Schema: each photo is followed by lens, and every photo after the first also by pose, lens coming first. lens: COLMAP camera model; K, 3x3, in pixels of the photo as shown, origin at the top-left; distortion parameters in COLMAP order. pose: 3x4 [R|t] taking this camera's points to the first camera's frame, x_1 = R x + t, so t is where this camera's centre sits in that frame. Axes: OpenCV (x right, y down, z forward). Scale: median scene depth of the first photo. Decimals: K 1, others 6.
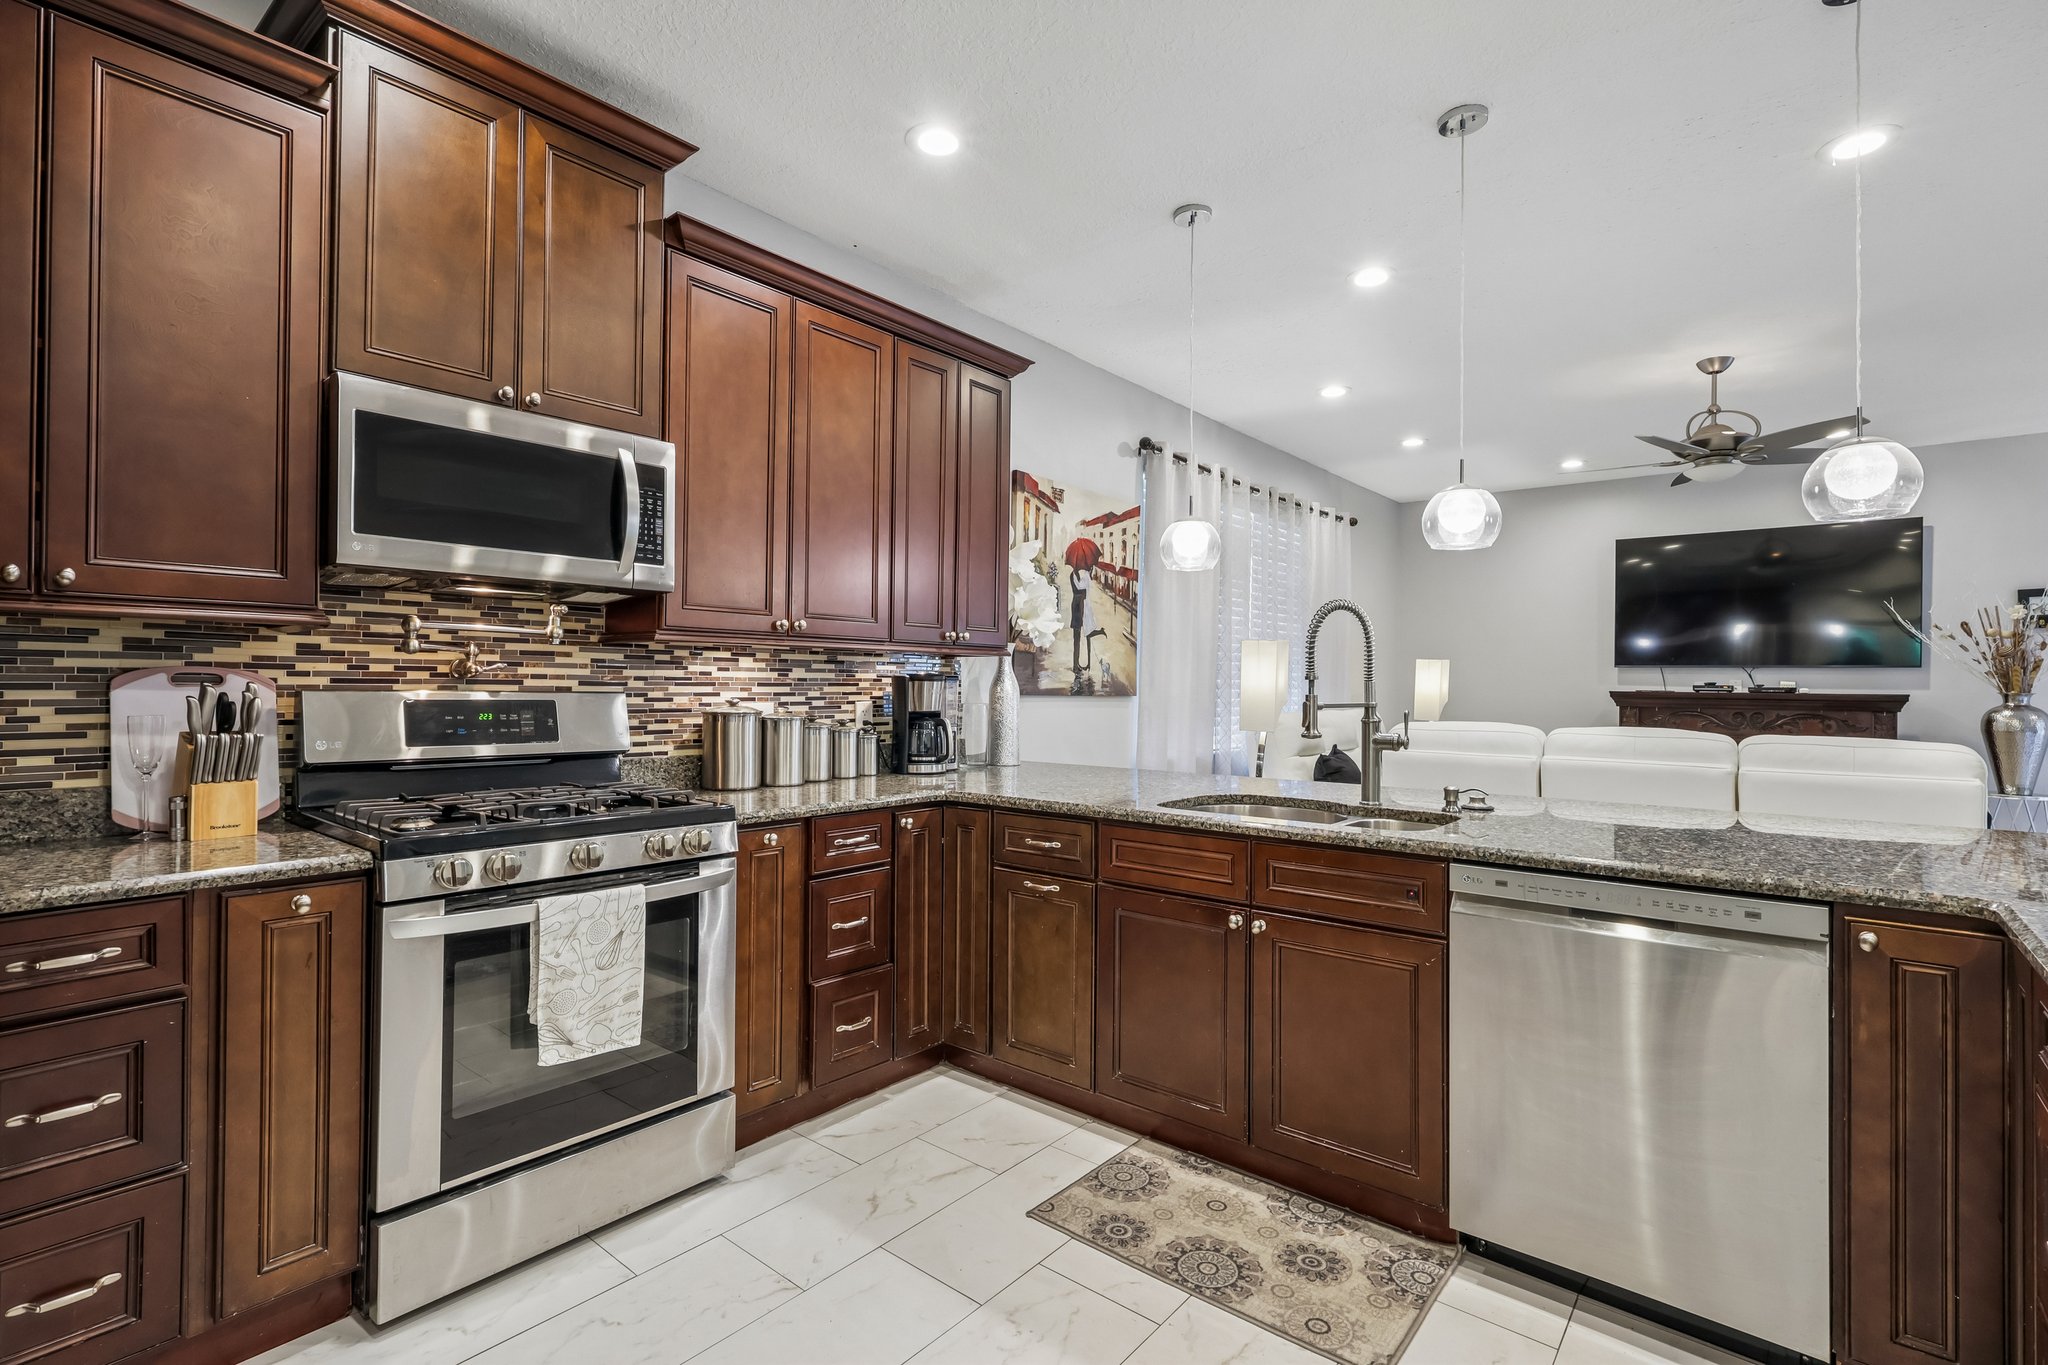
lens RADIAL K [[946.3, 0, 1019.8], [0, 946.3, 679.0], [0, 0, 1]] dist [-0.004192, 0.001031]
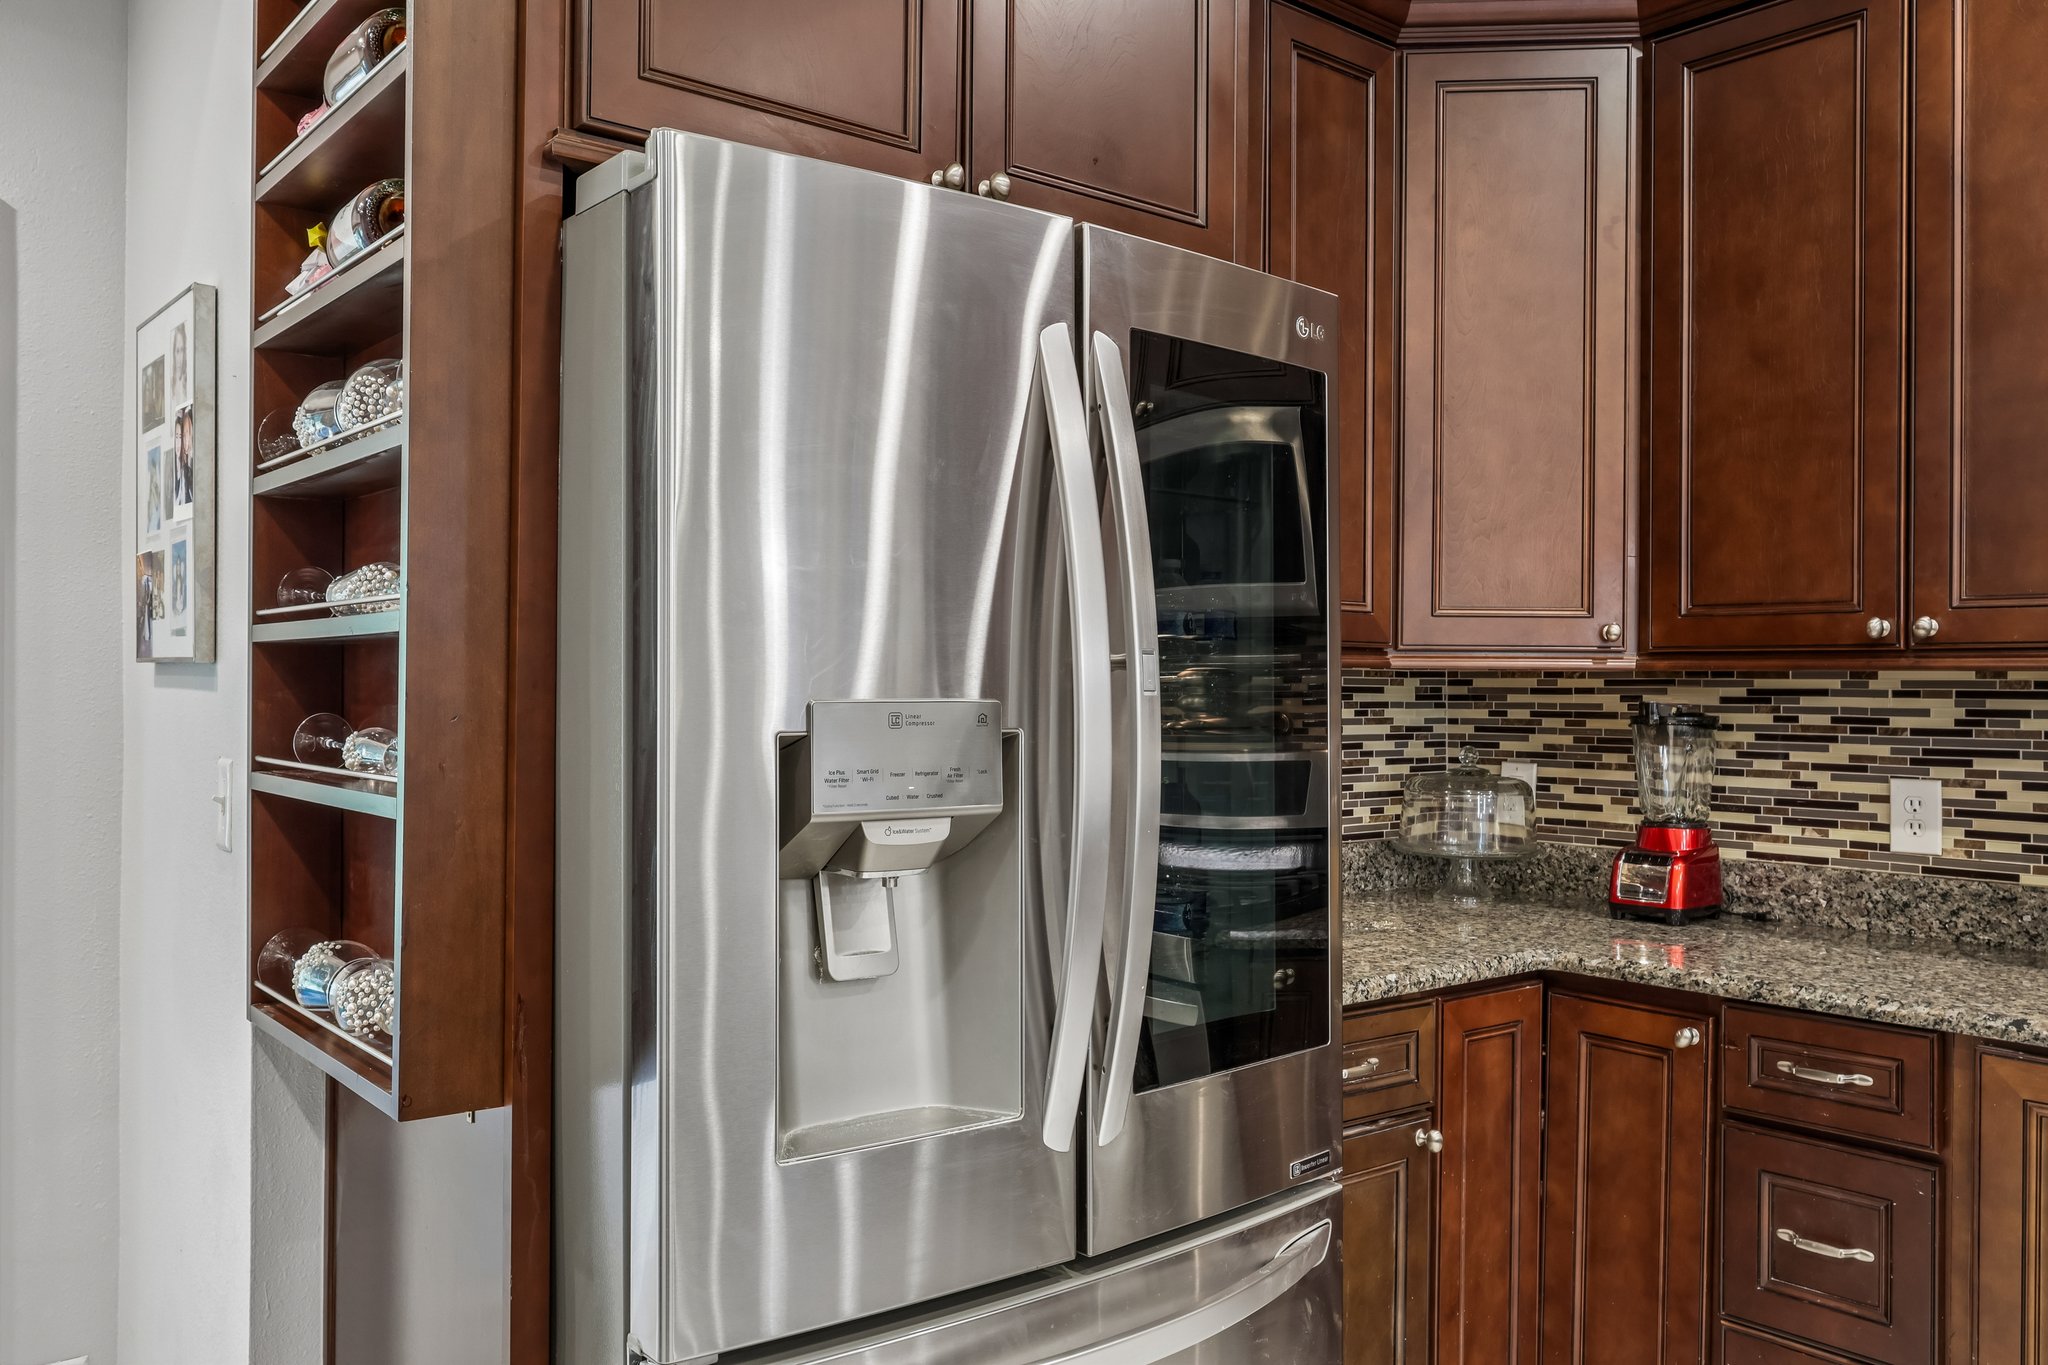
lens RADIAL K [[1606.0, 0, 1018.7], [0, 1606.0, 679.7], [0, 0, 1]] dist [0.000412, -0.000301]
pose [[-0.177791, -0.010911, -0.984008, 0.319681], [-0.001777, 0.999940, -0.010766, -0.027504], [0.984067, -0.000166, -0.177800, 0.284514]]
